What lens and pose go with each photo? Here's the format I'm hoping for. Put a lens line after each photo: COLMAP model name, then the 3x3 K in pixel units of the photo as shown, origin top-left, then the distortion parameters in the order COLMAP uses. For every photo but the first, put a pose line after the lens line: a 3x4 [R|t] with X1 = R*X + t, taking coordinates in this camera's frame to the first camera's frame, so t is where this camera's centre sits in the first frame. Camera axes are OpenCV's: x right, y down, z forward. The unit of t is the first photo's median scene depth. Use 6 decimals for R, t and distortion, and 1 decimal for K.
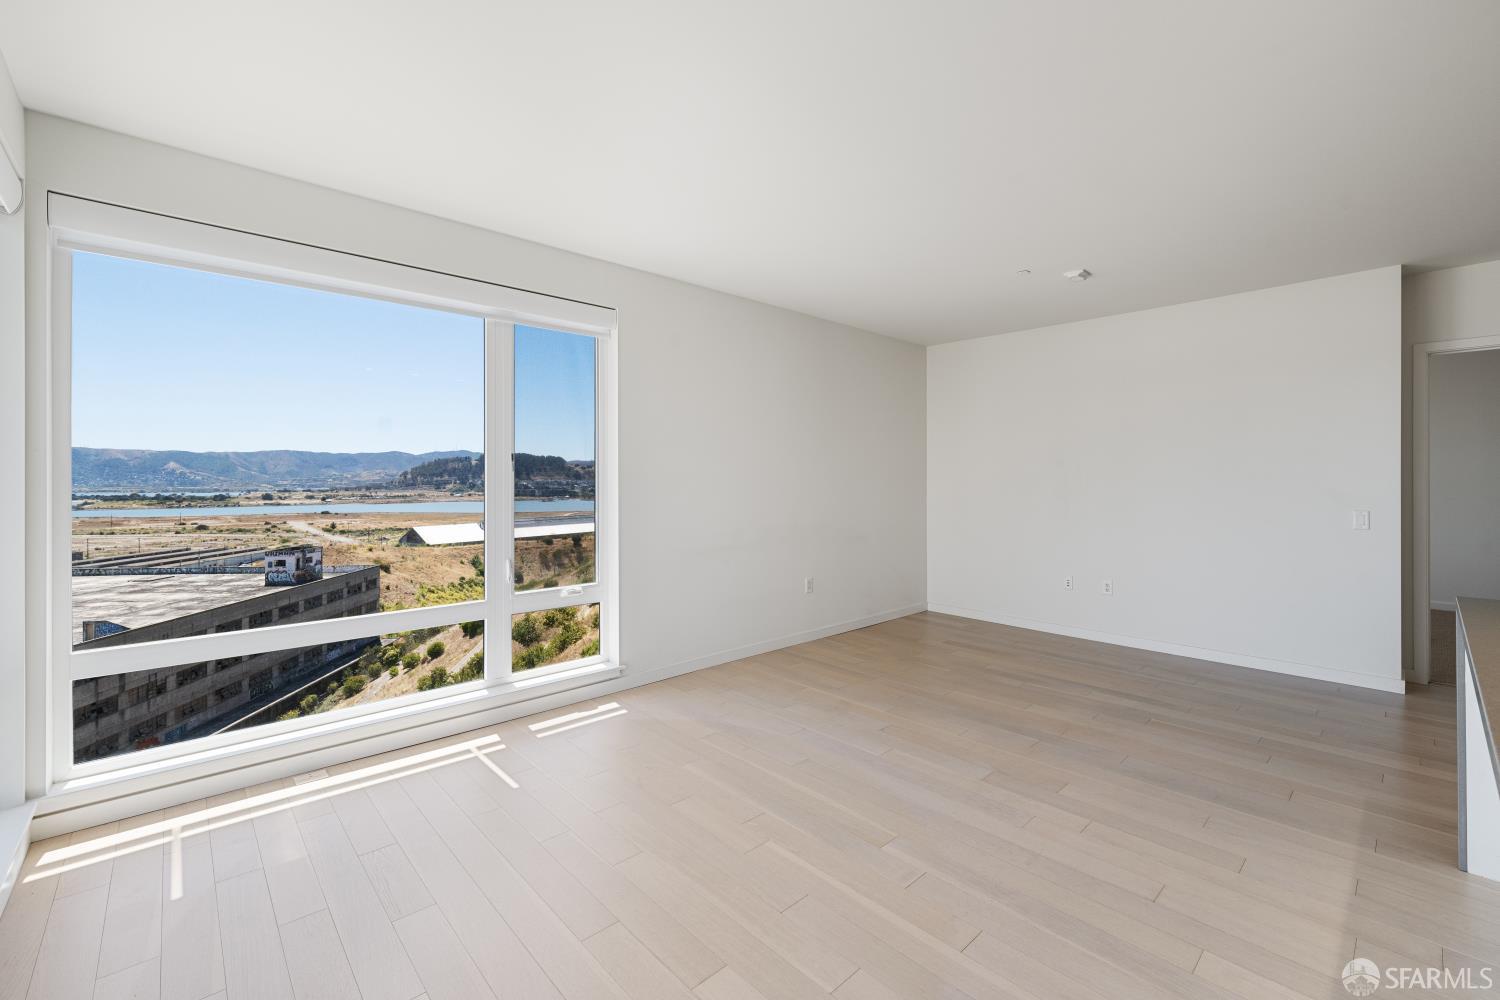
lens RADIAL K [[623.1, 0, 747.2], [0, 623.1, 487.5], [0, 0, 1]] dist [0.000253, -0.000334]
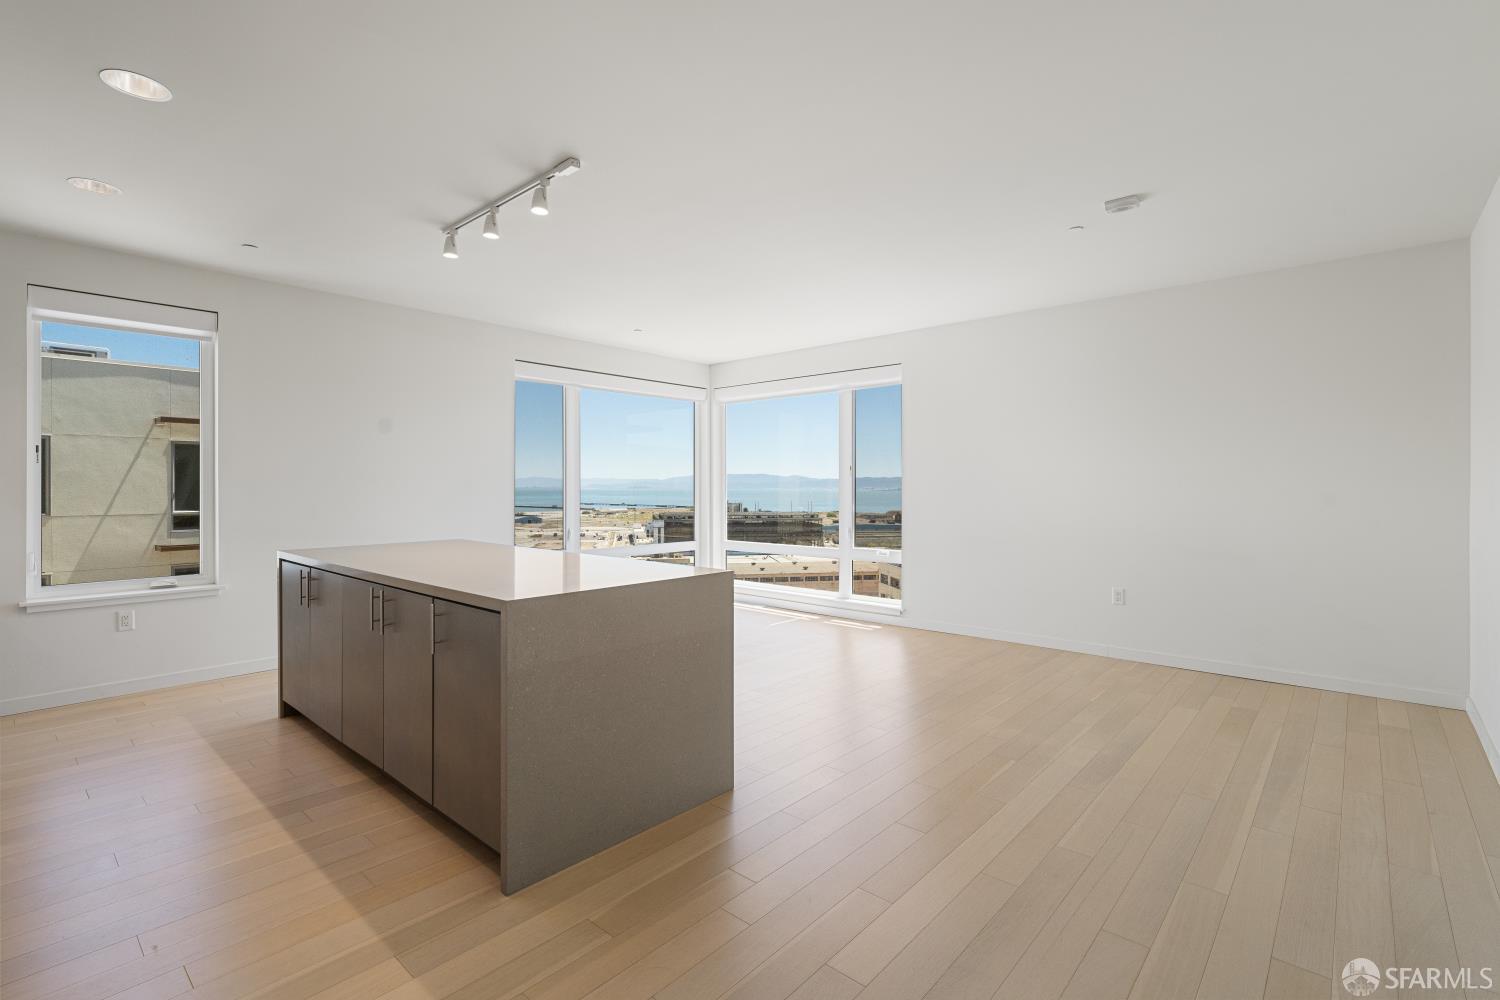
lens RADIAL K [[691.3, 0, 747.2], [0, 691.3, 488.9], [0, 0, 1]] dist [-0.000959, -0.000139]
pose [[0.102963, 0.007369, -0.994658, 1.394849], [-0.005385, 0.999962, 0.006851, -0.005044], [0.994671, 0.004651, 0.102999, 0.479652]]
